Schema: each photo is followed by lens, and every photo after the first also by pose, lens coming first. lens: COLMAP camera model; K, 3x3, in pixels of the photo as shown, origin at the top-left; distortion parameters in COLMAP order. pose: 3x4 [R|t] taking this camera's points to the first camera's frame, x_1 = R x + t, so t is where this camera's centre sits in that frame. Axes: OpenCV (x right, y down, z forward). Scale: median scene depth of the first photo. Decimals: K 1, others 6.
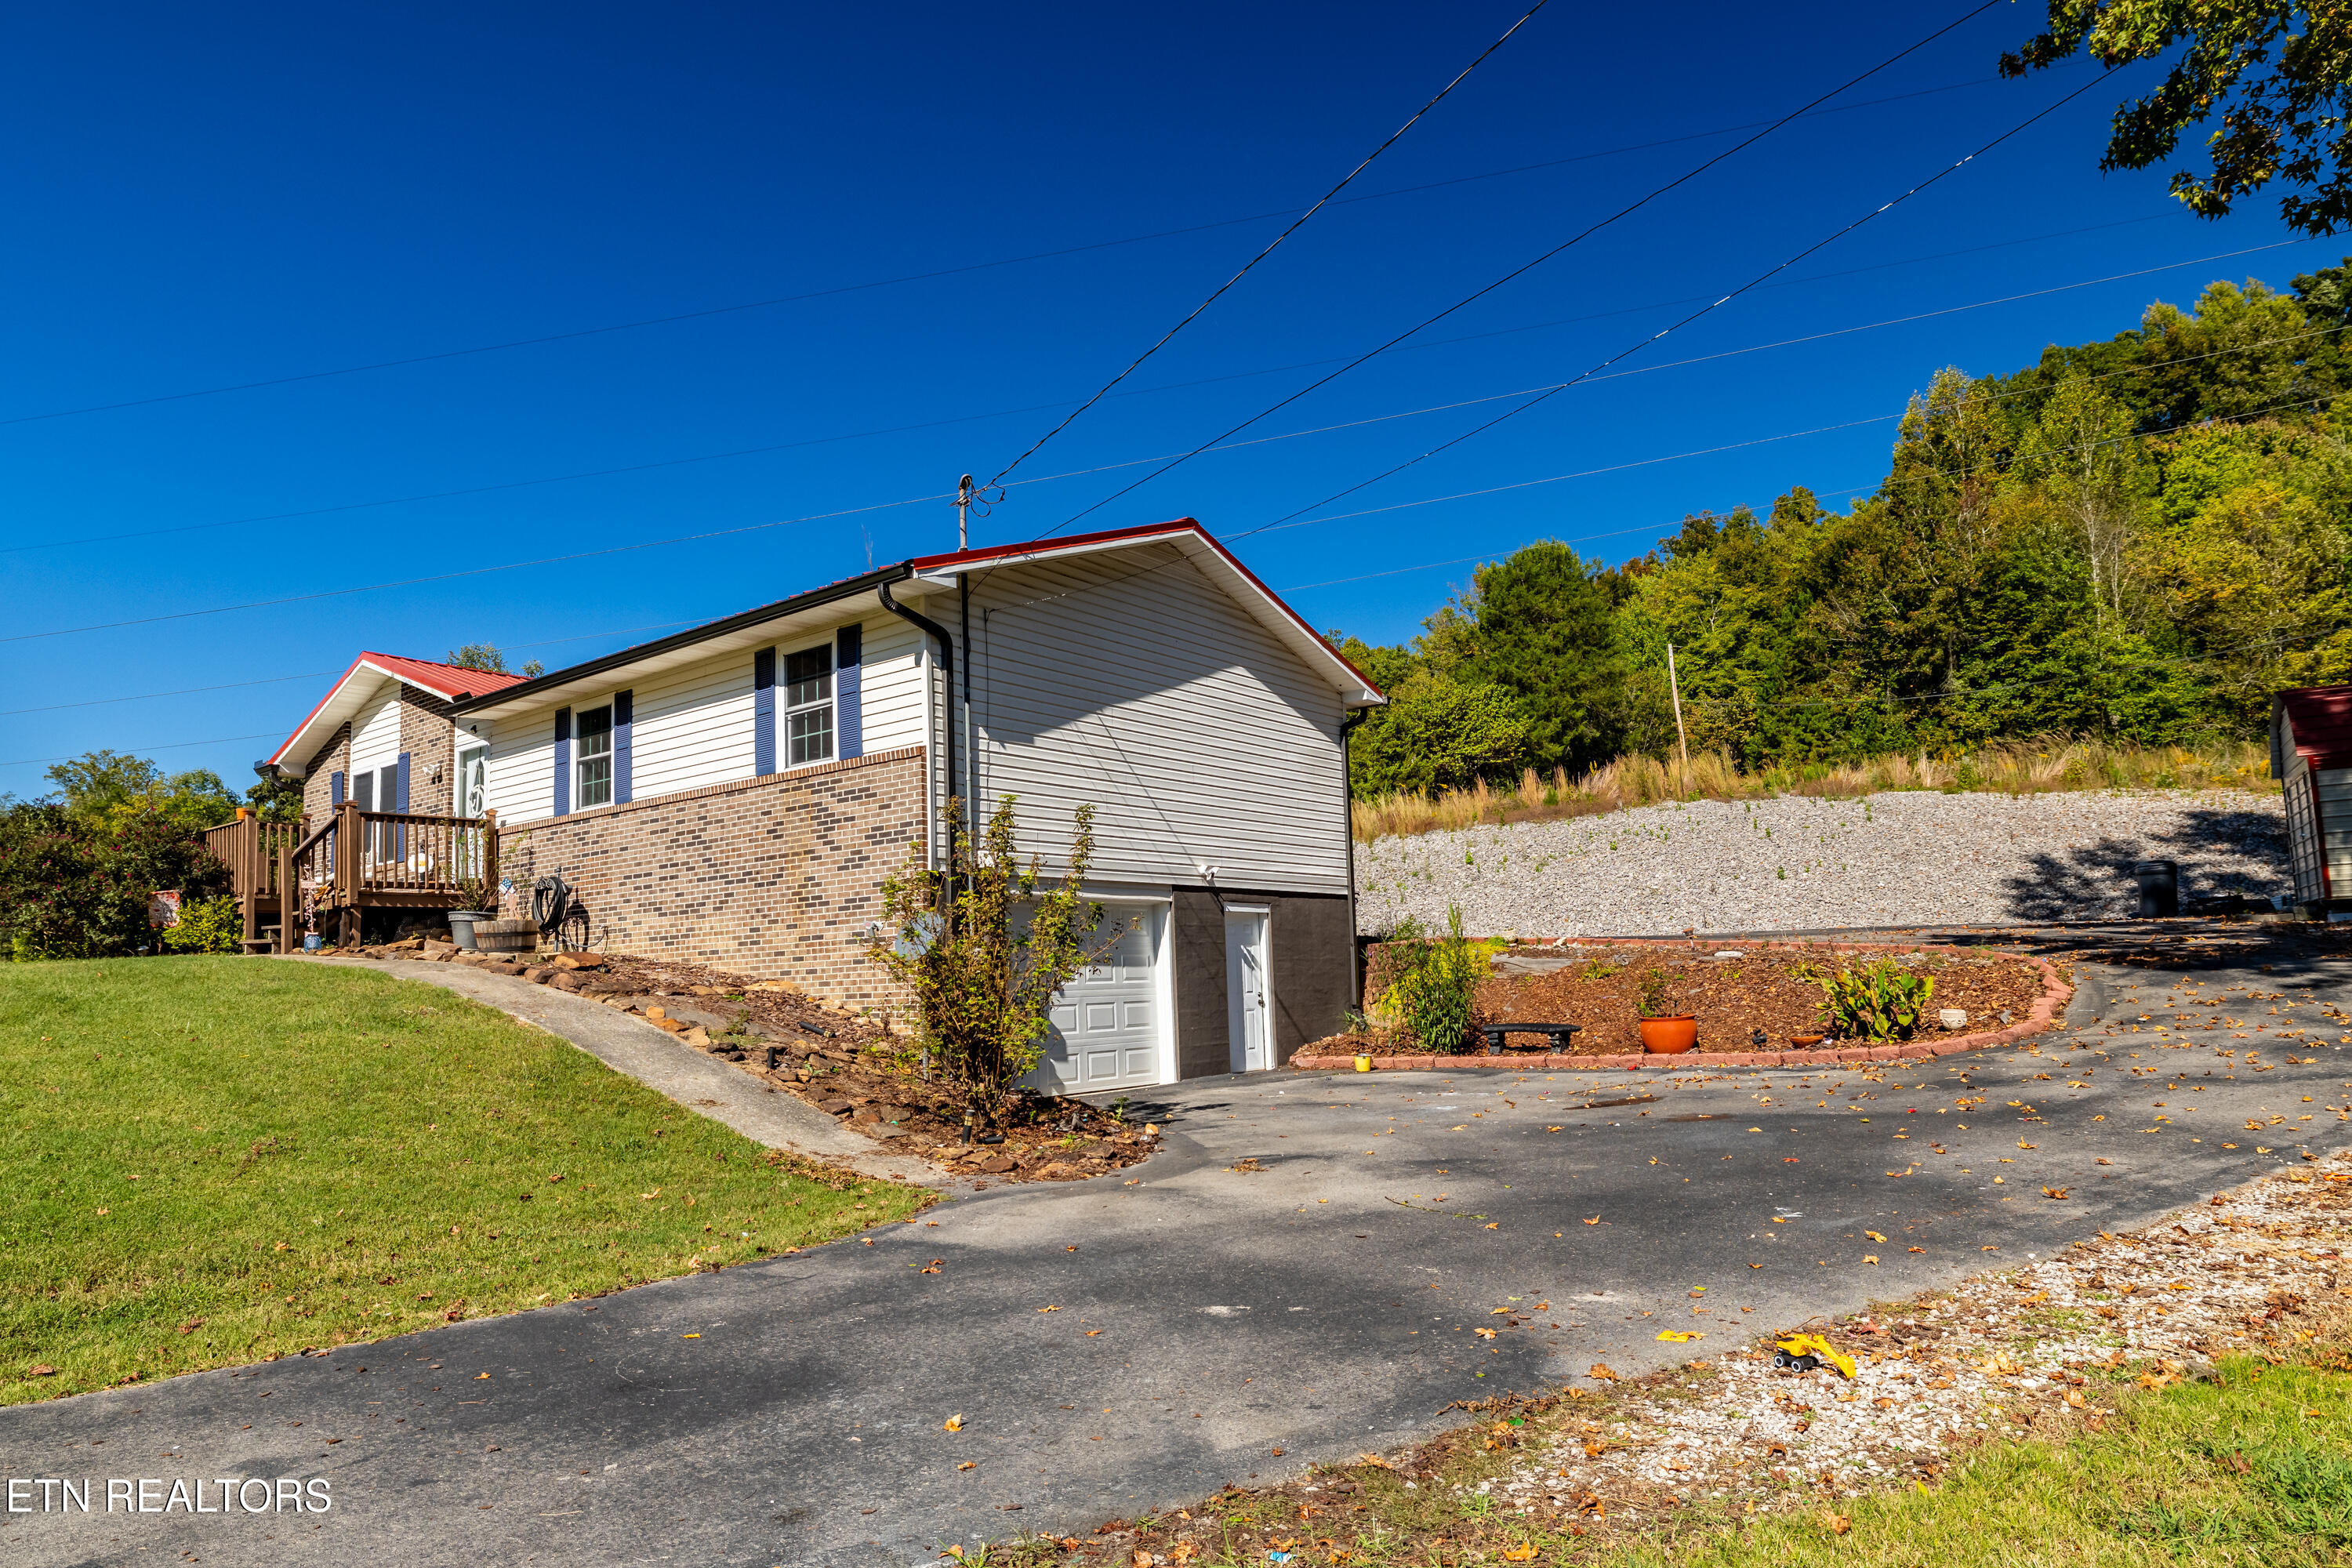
lens RADIAL K [[1436.1, 0, 1171.2], [0, 1436.1, 856.4], [0, 0, 1]] dist [0.007140, 0.001085]
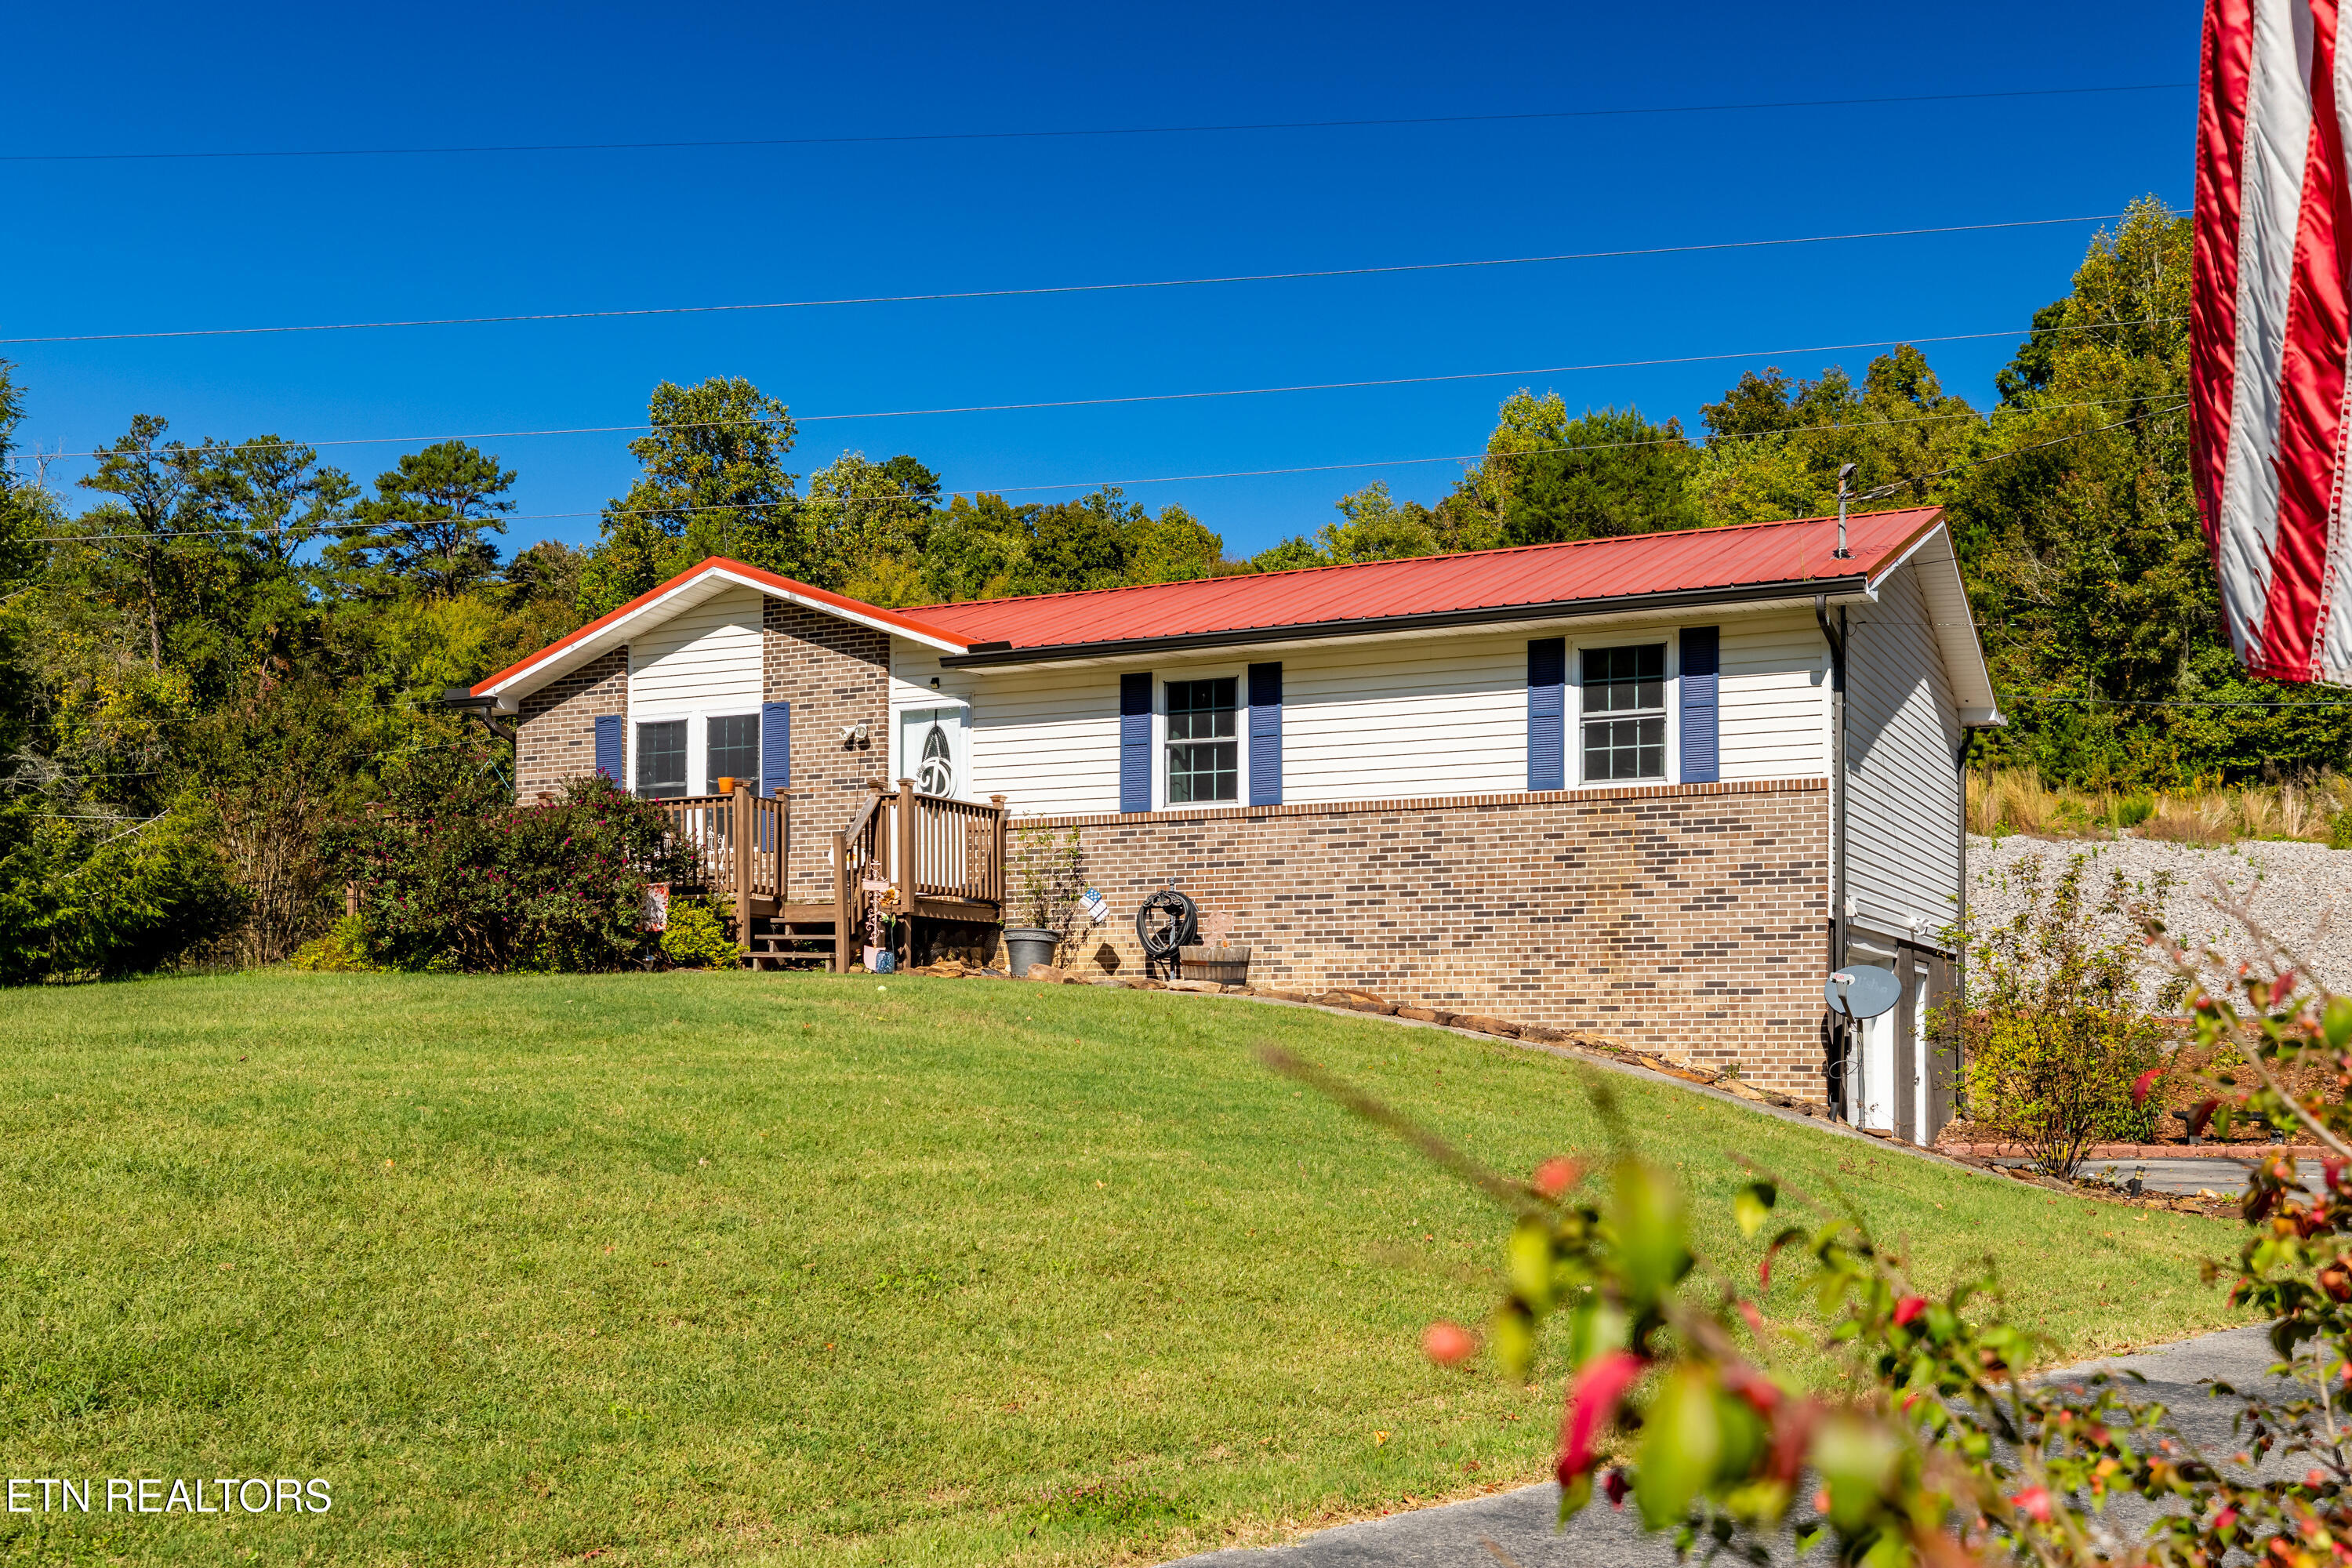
lens RADIAL K [[2434.7, 0, 1179.1], [0, 2434.7, 1097.2], [0, 0, 1]] dist [0.006310, -0.011244]
pose [[0.975652, 0.033406, 0.216766, -0.720452], [-0.055047, 0.993994, 0.094578, -0.000451], [-0.212304, -0.104207, 0.971631, -0.333162]]
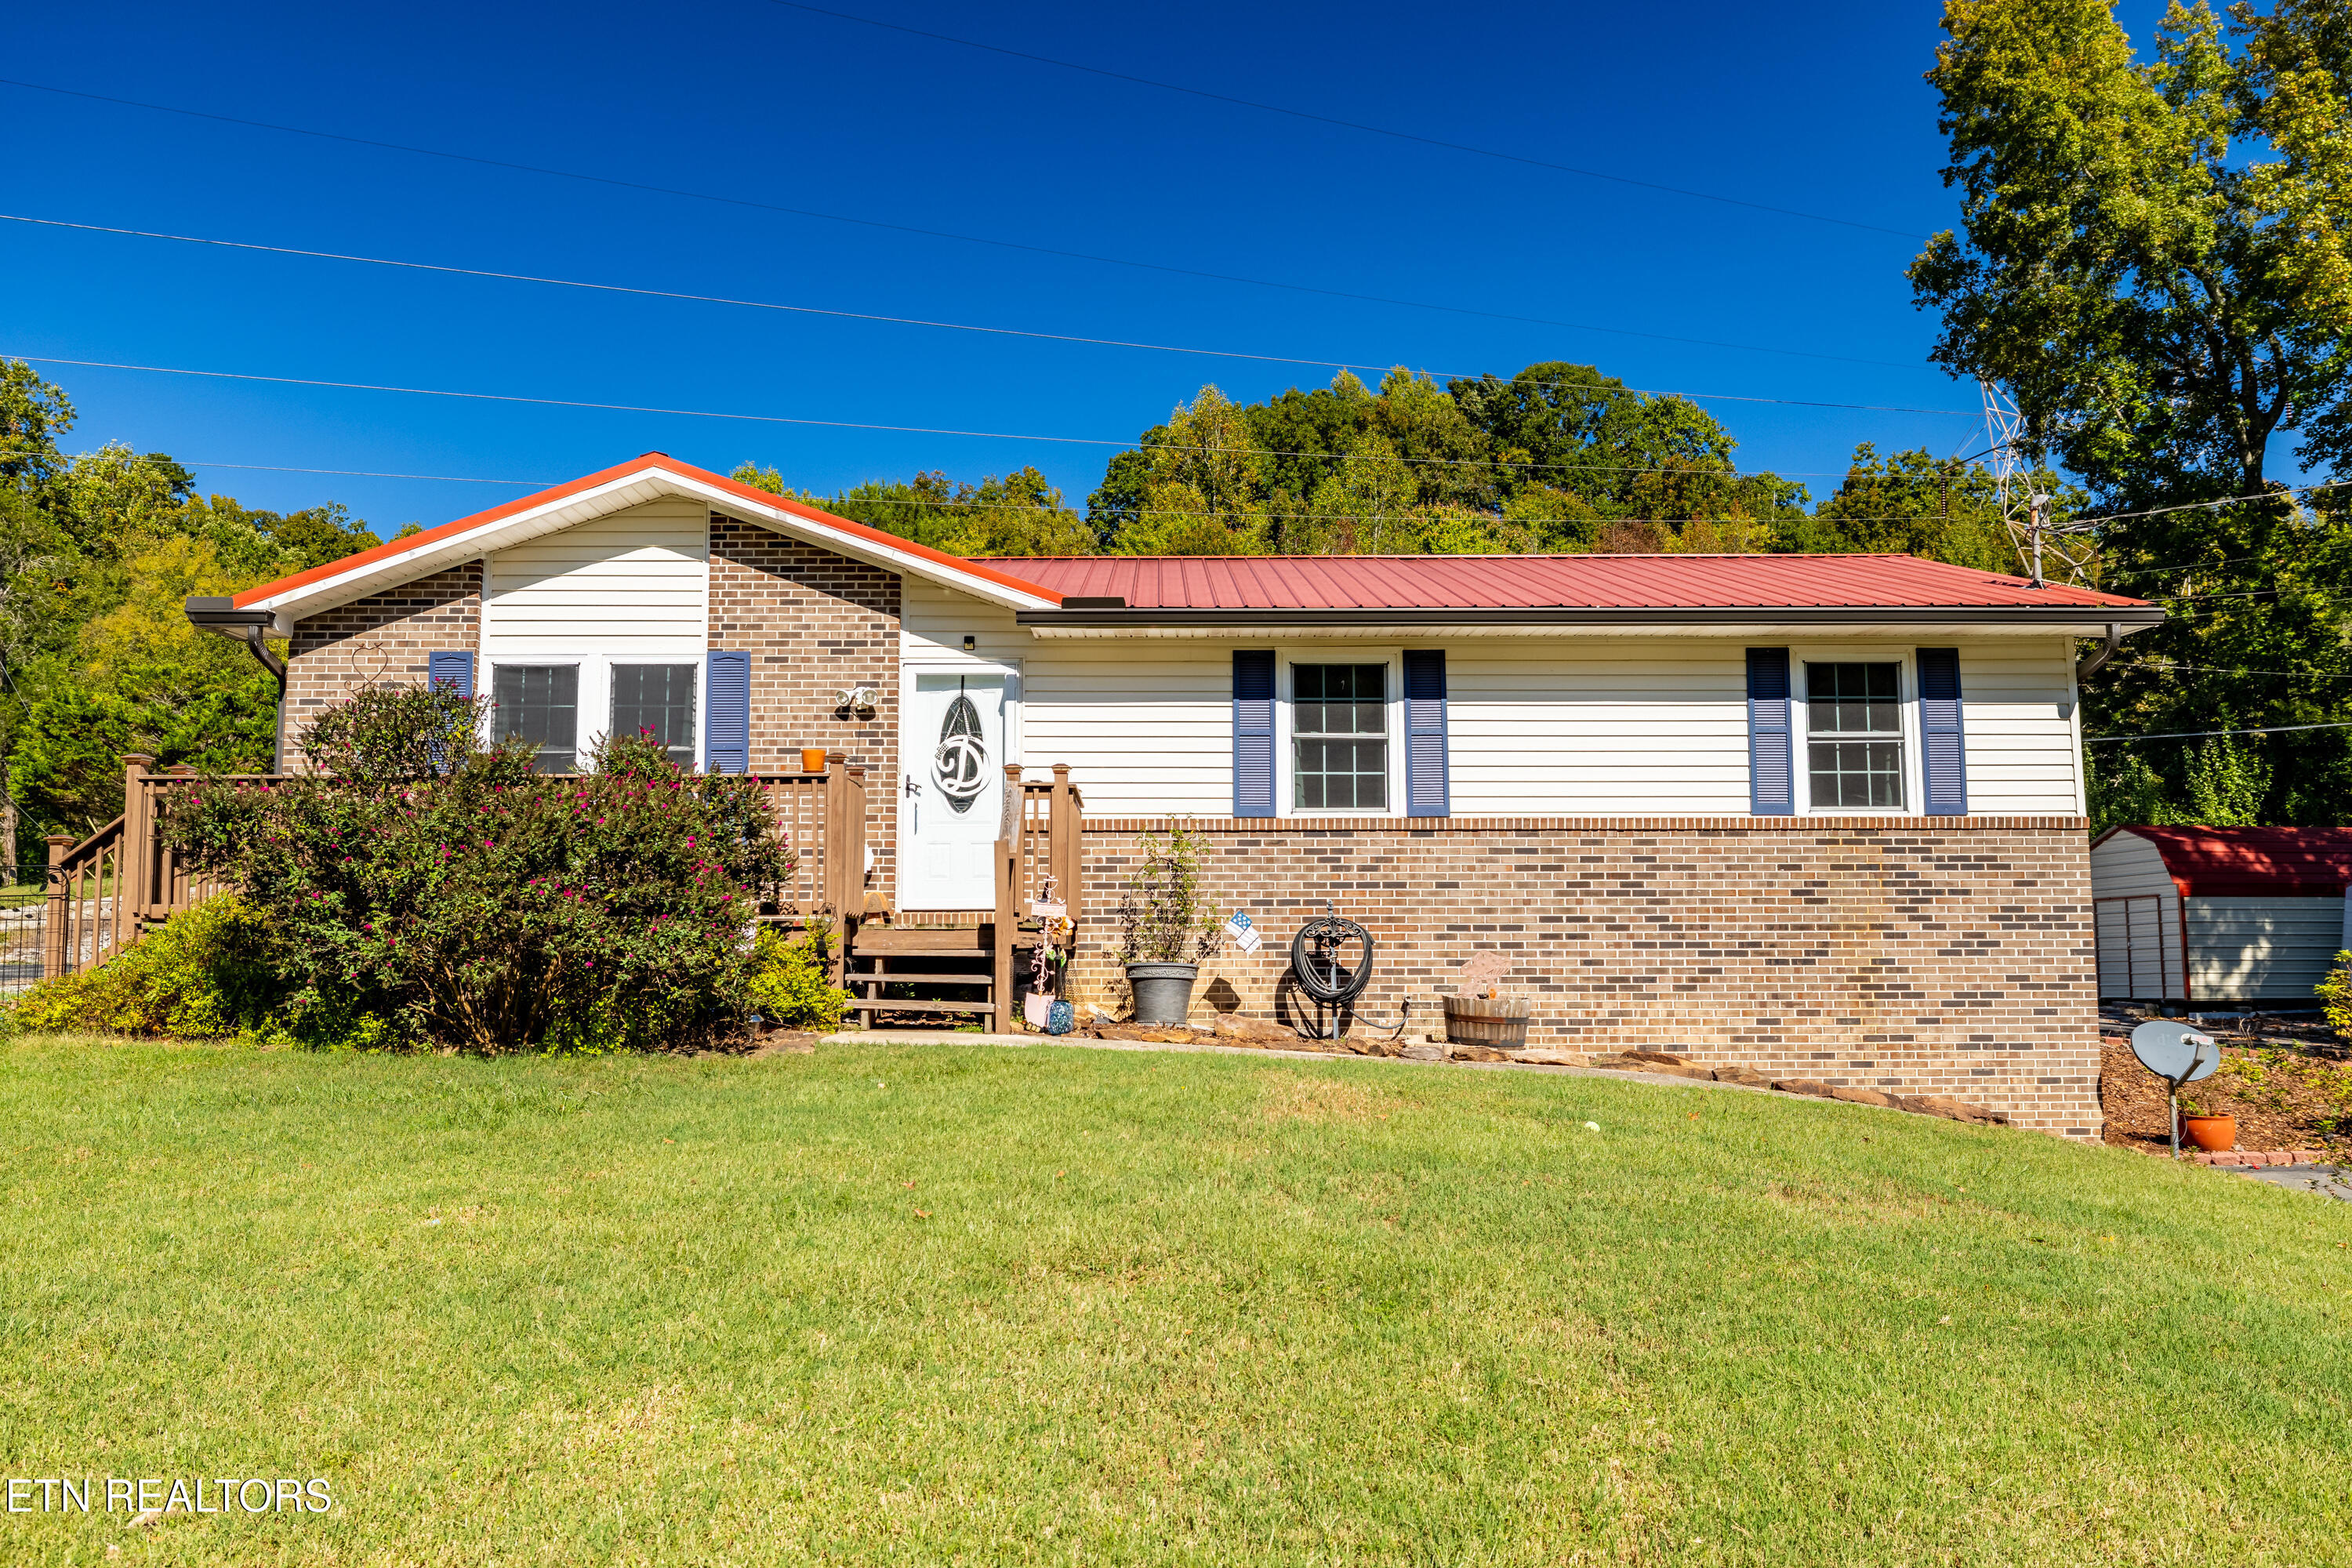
lens RADIAL K [[1763.9, 0, 1174.2], [0, 1763.9, 823.5], [0, 0, 1]] dist [0.021310, -0.050408]
pose [[0.775325, 0.088406, 0.625345, -0.995820], [-0.082747, 0.995839, -0.038191, 0.008217], [-0.626119, -0.022135, 0.779414, 0.428022]]
